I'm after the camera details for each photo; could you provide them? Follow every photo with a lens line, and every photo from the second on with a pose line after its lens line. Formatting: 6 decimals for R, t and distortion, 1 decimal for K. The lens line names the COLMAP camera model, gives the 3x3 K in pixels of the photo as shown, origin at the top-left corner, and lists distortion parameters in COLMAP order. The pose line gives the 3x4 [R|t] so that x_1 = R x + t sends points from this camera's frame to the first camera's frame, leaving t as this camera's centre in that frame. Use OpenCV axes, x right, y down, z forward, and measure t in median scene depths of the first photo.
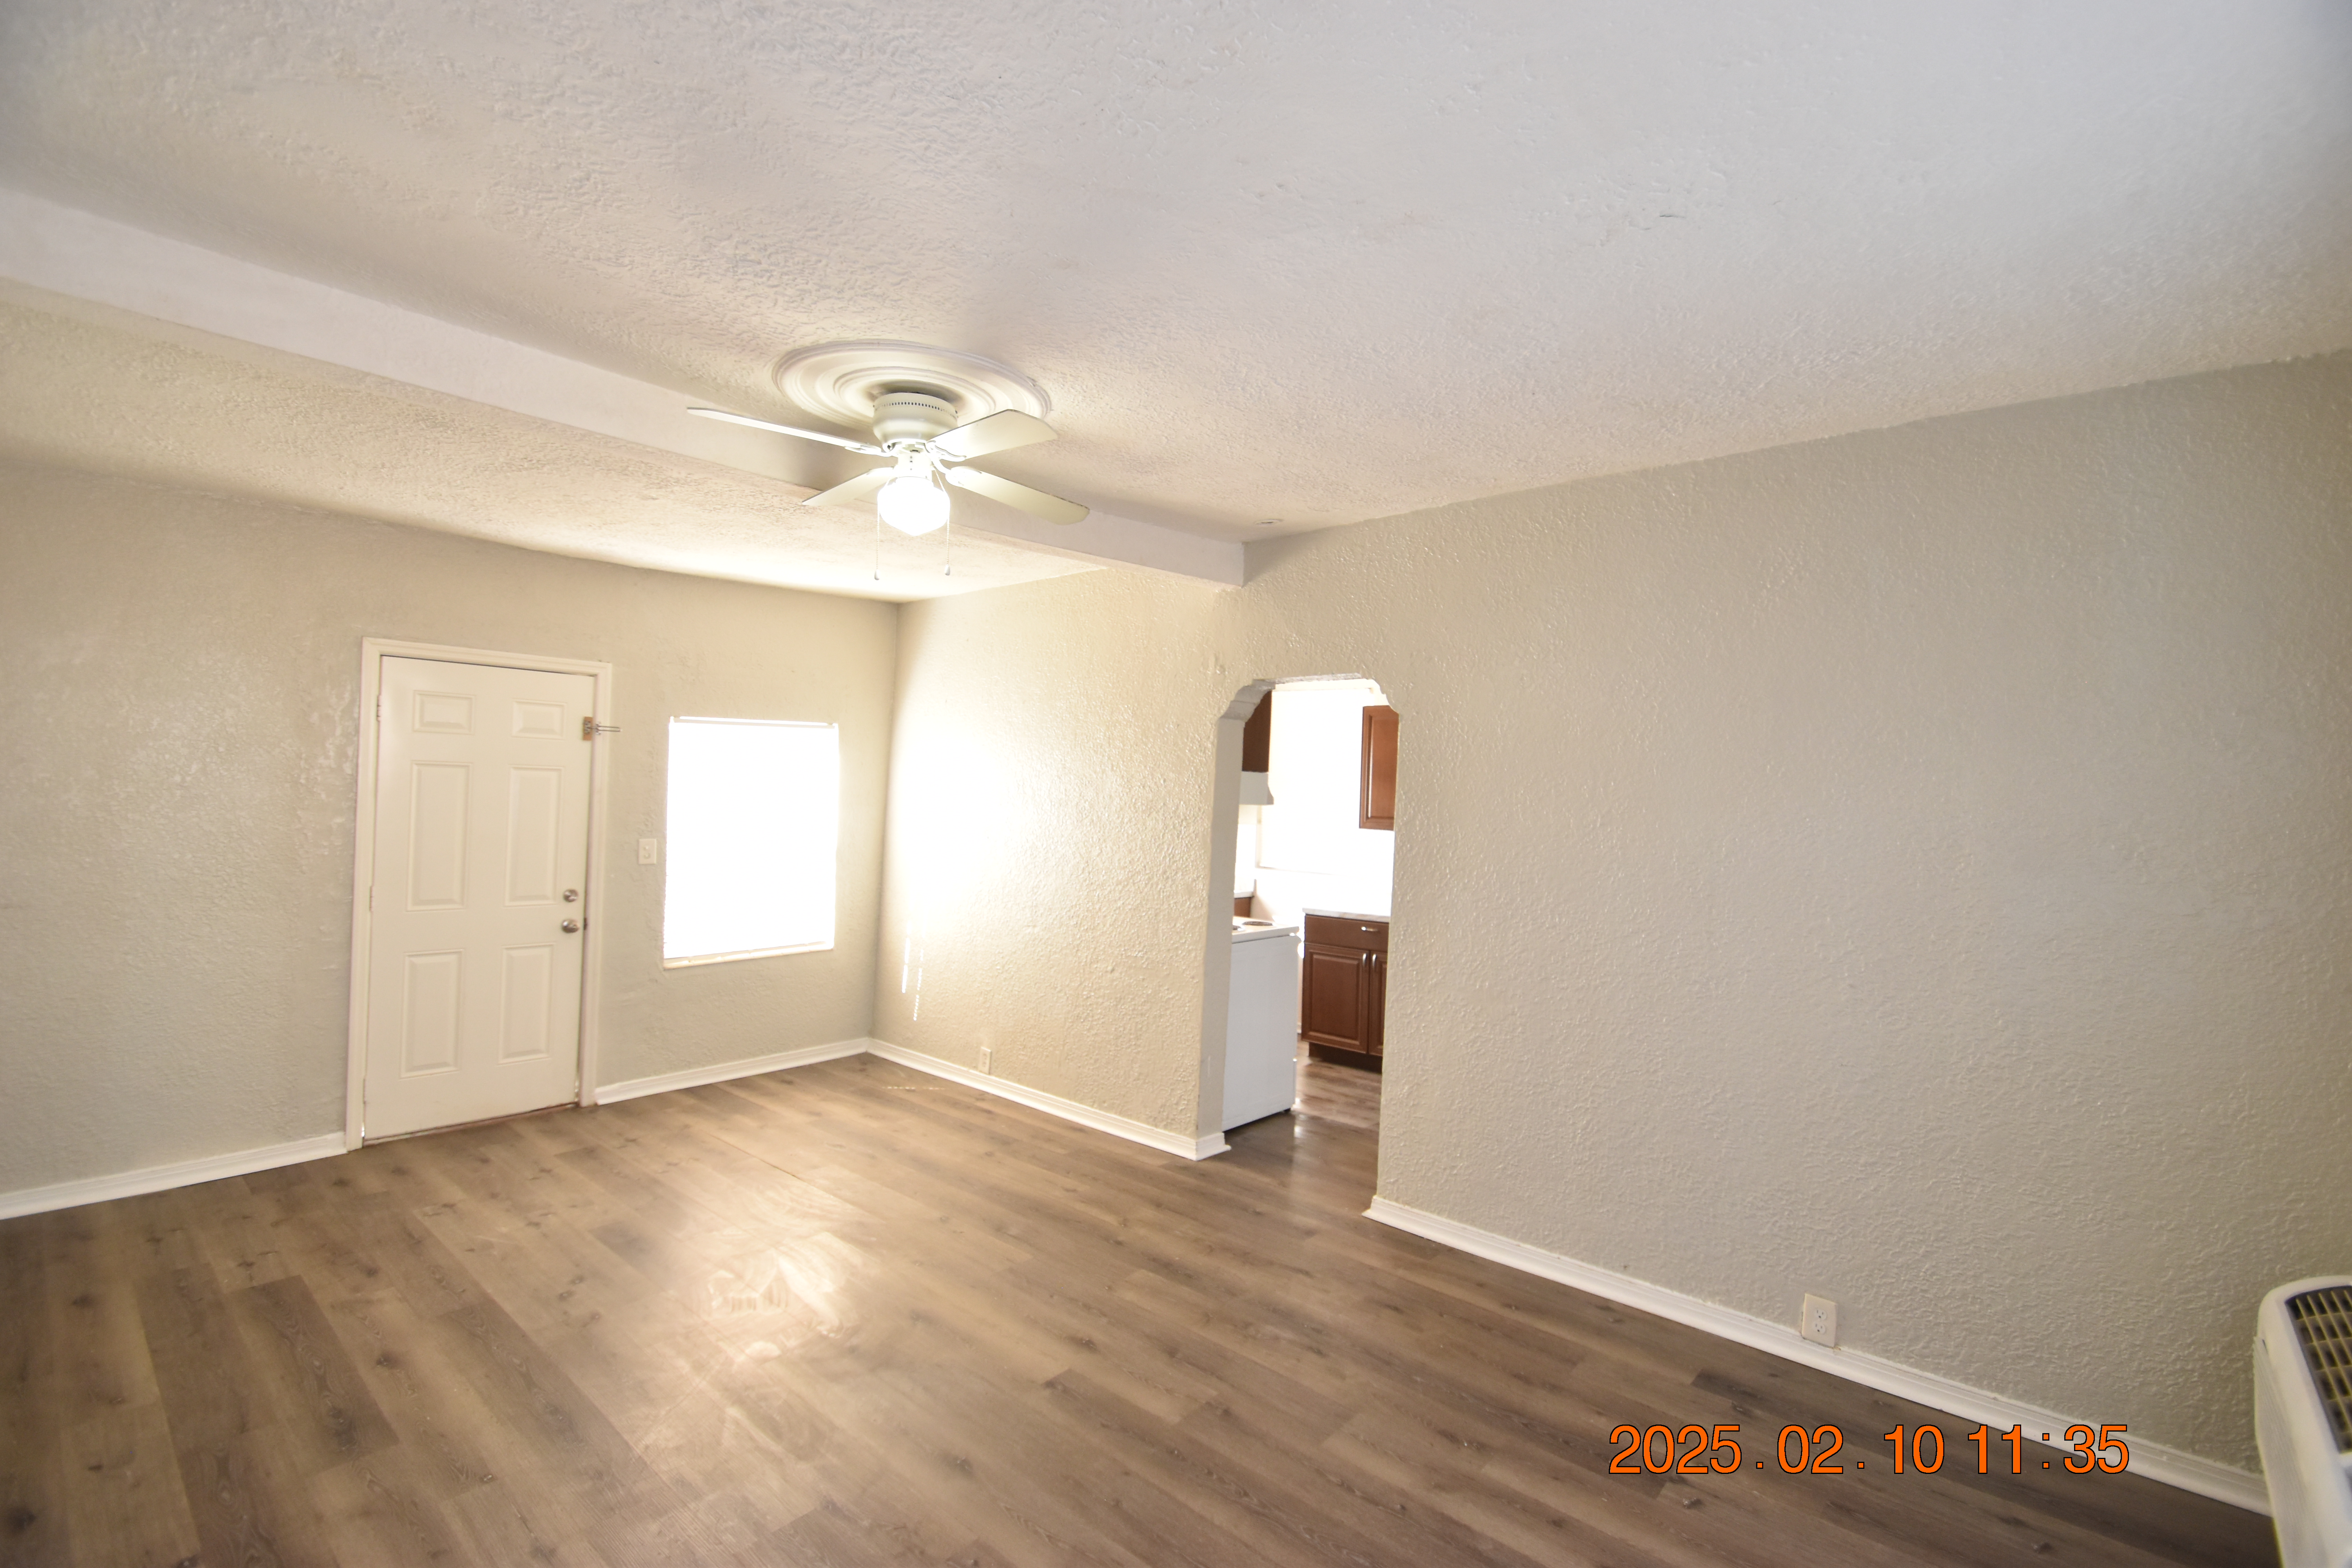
lens RADIAL K [[1026.7, 0, 1176.0], [0, 1026.7, 784.0], [0, 0, 1]] dist [0.009617, -0.014204]
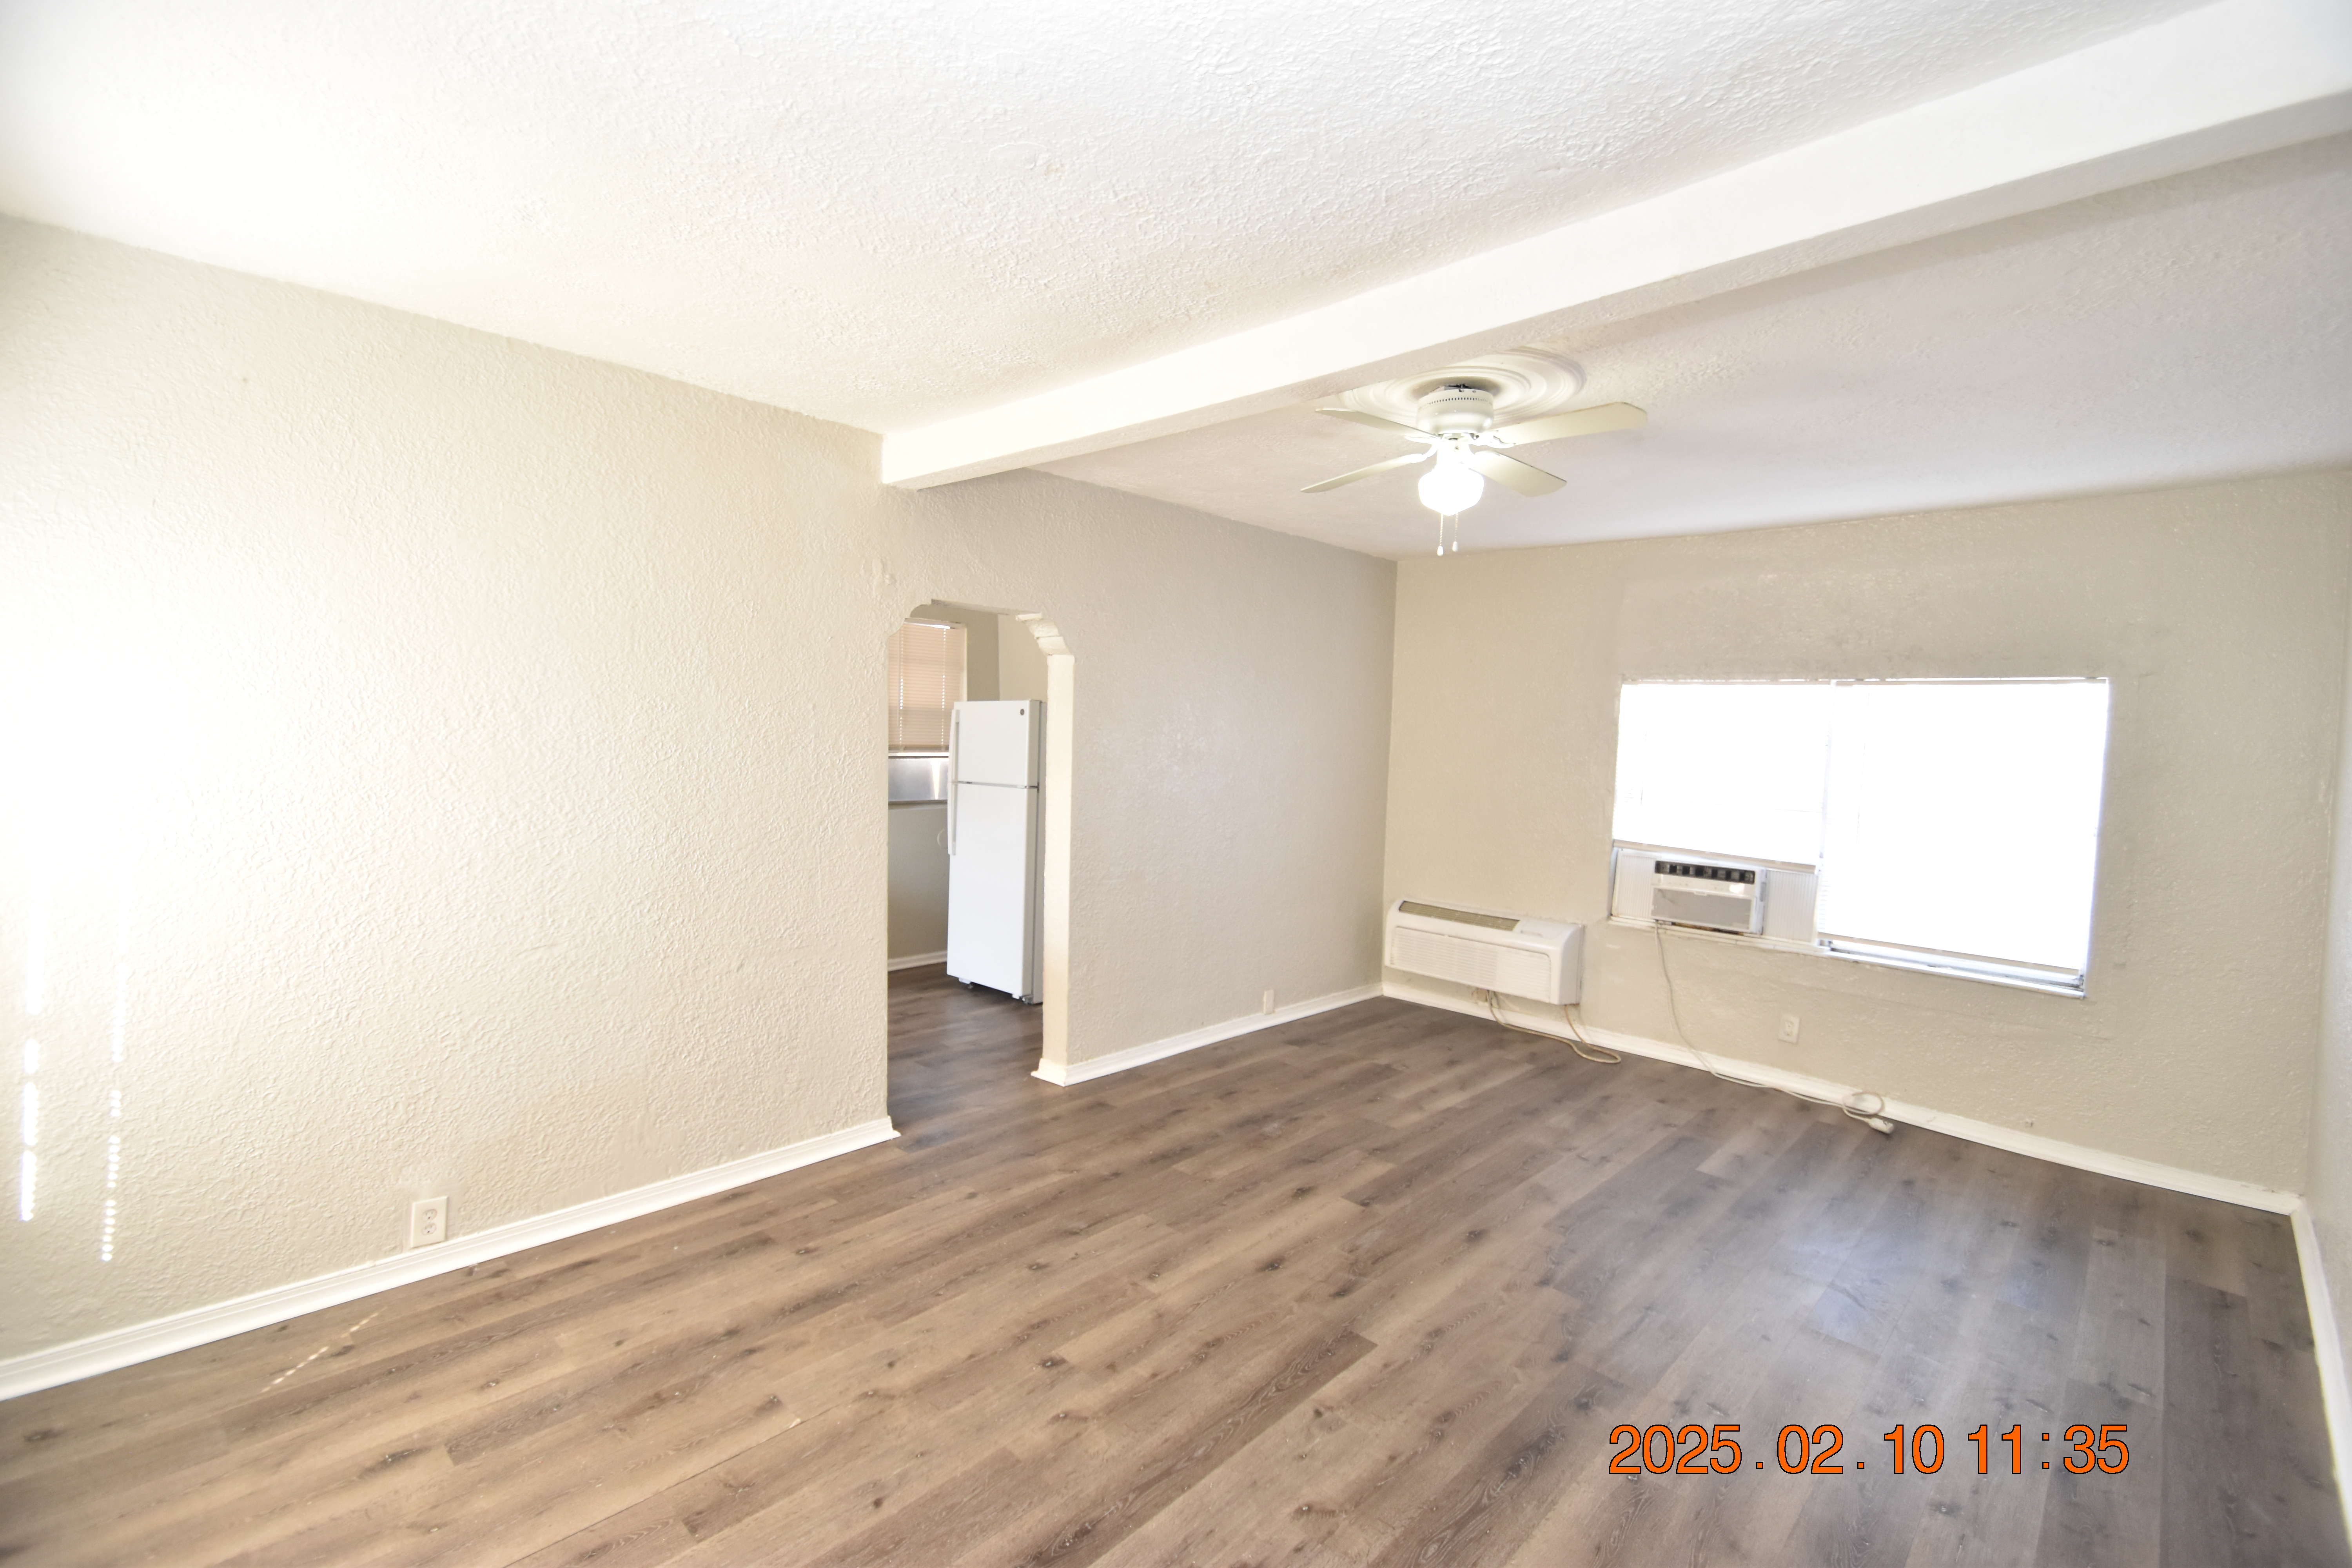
lens RADIAL K [[1026.5, 0, 1166.9], [0, 1026.5, 788.3], [0, 0, 1]] dist [0.009802, -0.012236]
pose [[0.058925, -0.081793, 0.994906, -0.848210], [-0.032486, 0.995953, 0.083803, -0.017843], [-0.997734, -0.037259, 0.056029, 0.742939]]
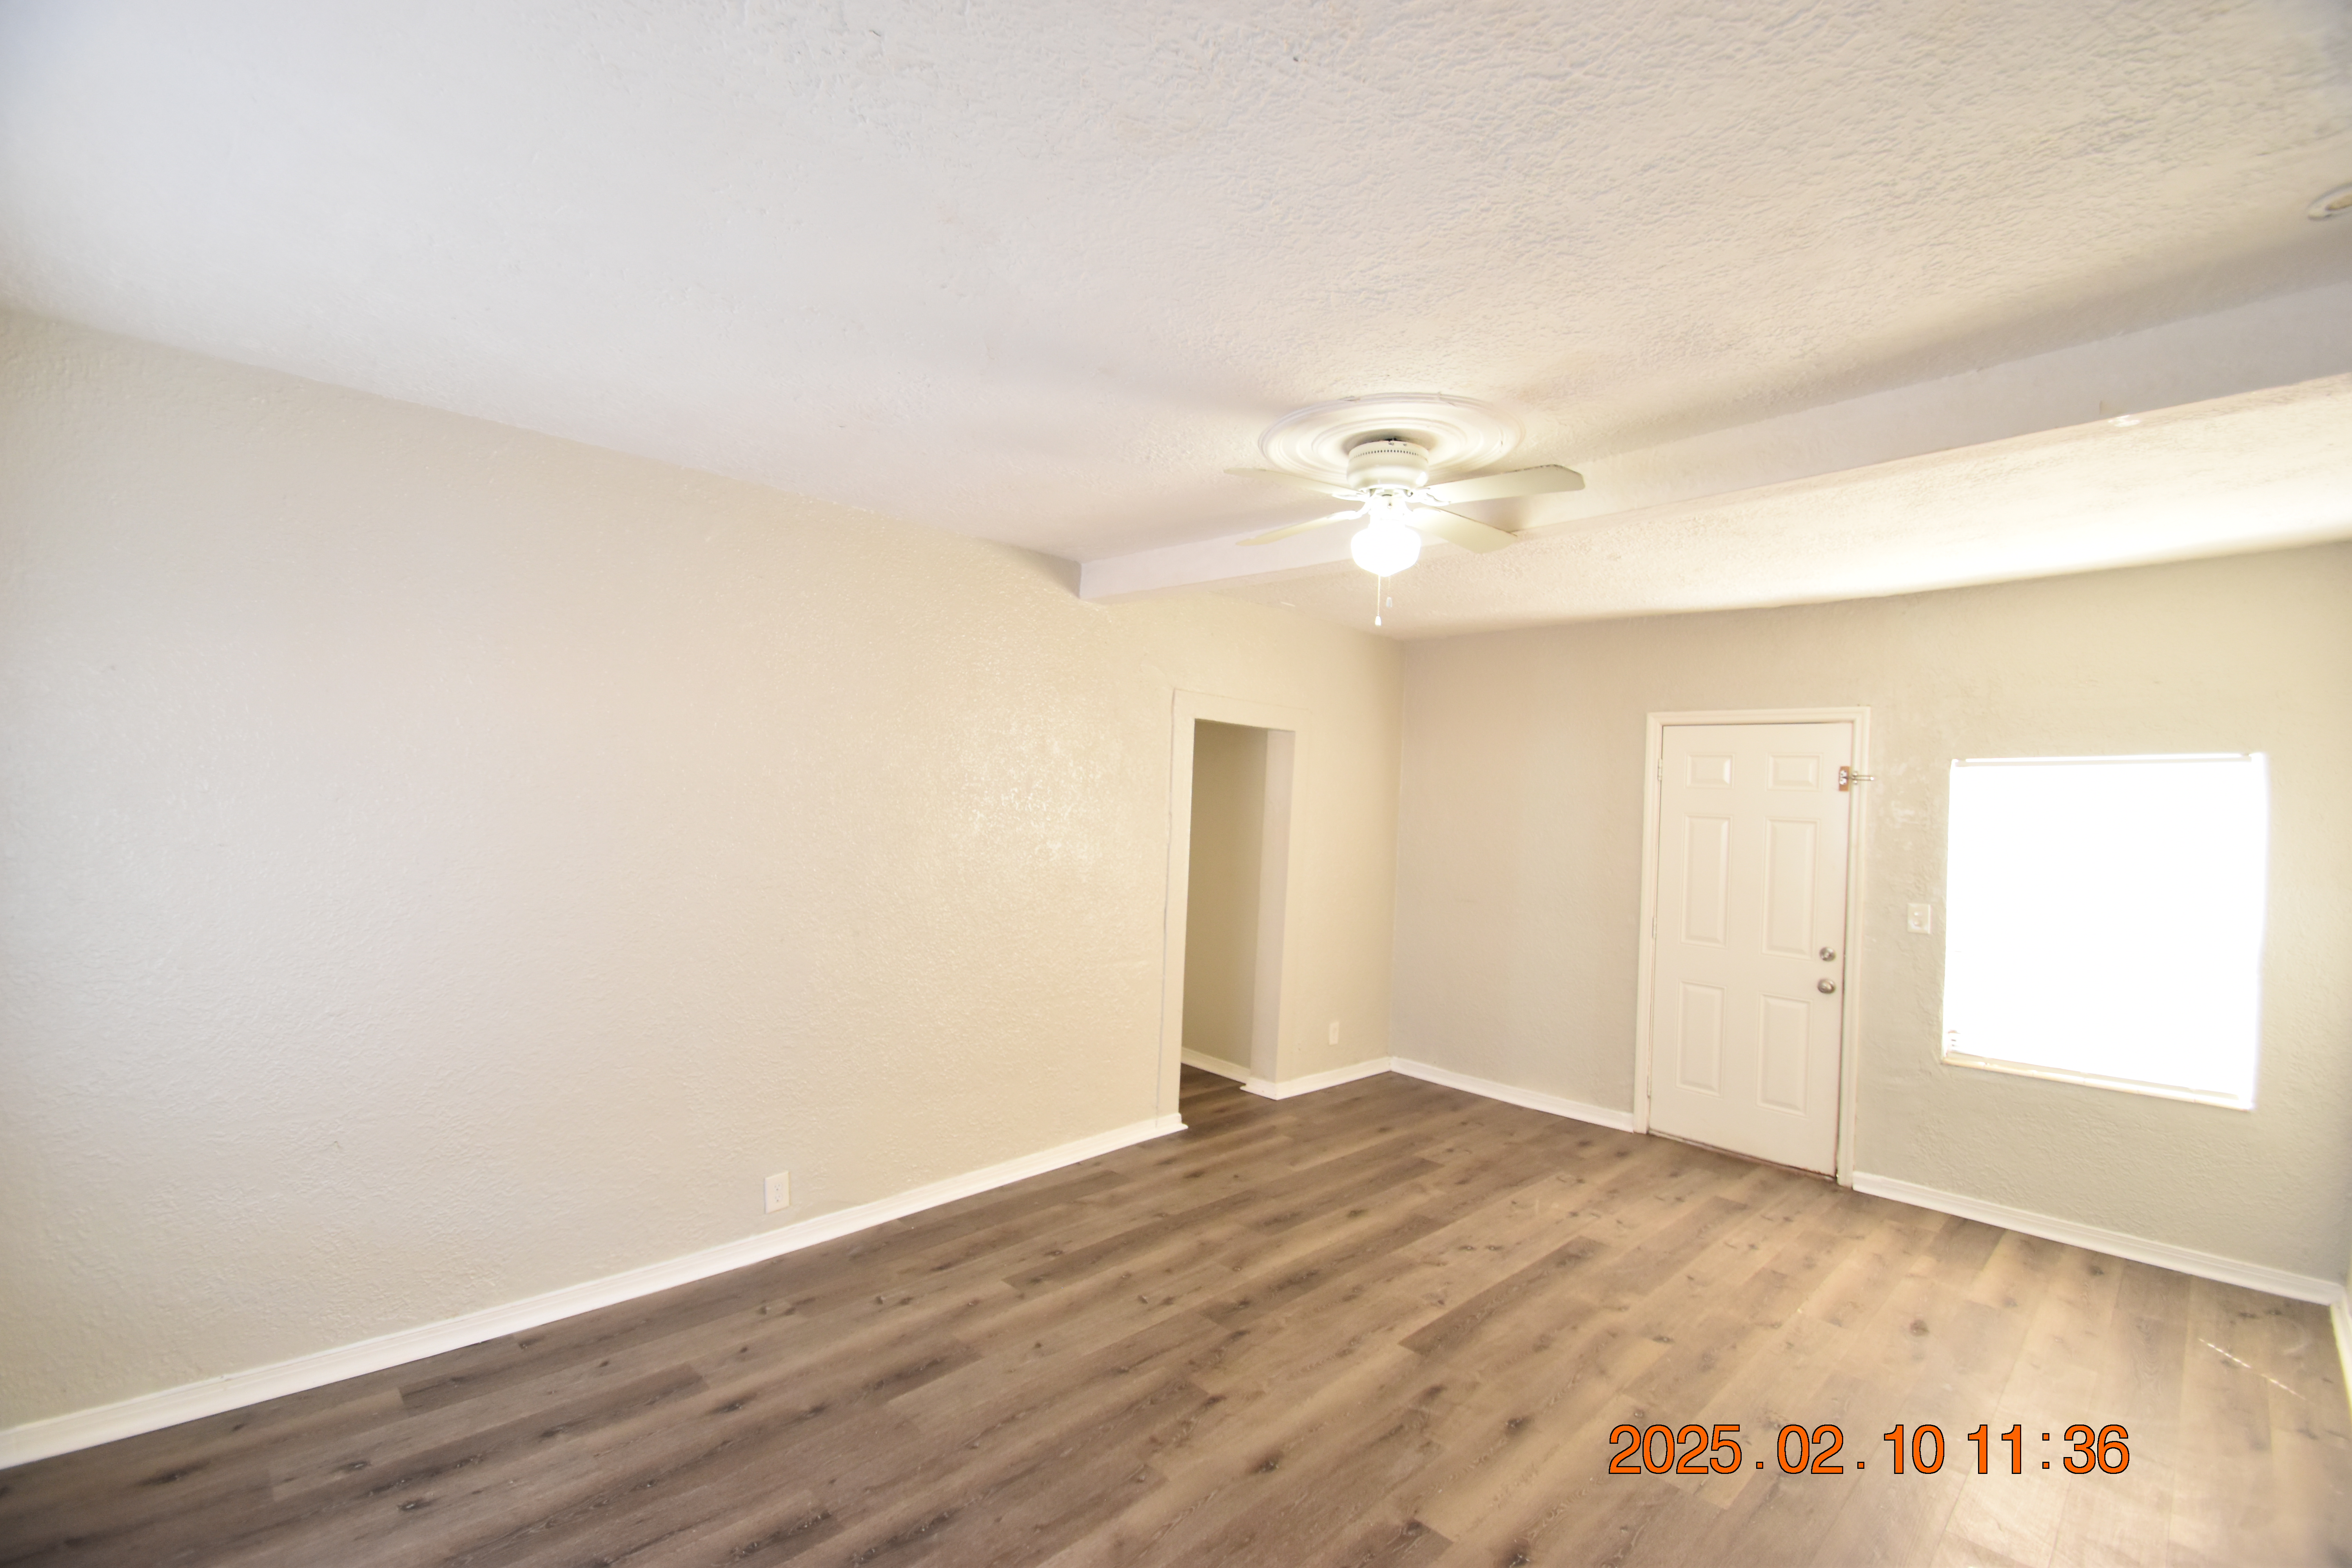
lens RADIAL K [[1026.7, 0, 1176.0], [0, 1026.7, 784.0], [0, 0, 1]] dist [0.009617, -0.014204]
pose [[-0.074107, -0.041853, -0.996372, 0.472543], [-0.034201, 0.998638, -0.039404, 0.010080], [0.996664, 0.031157, -0.075437, 0.529129]]
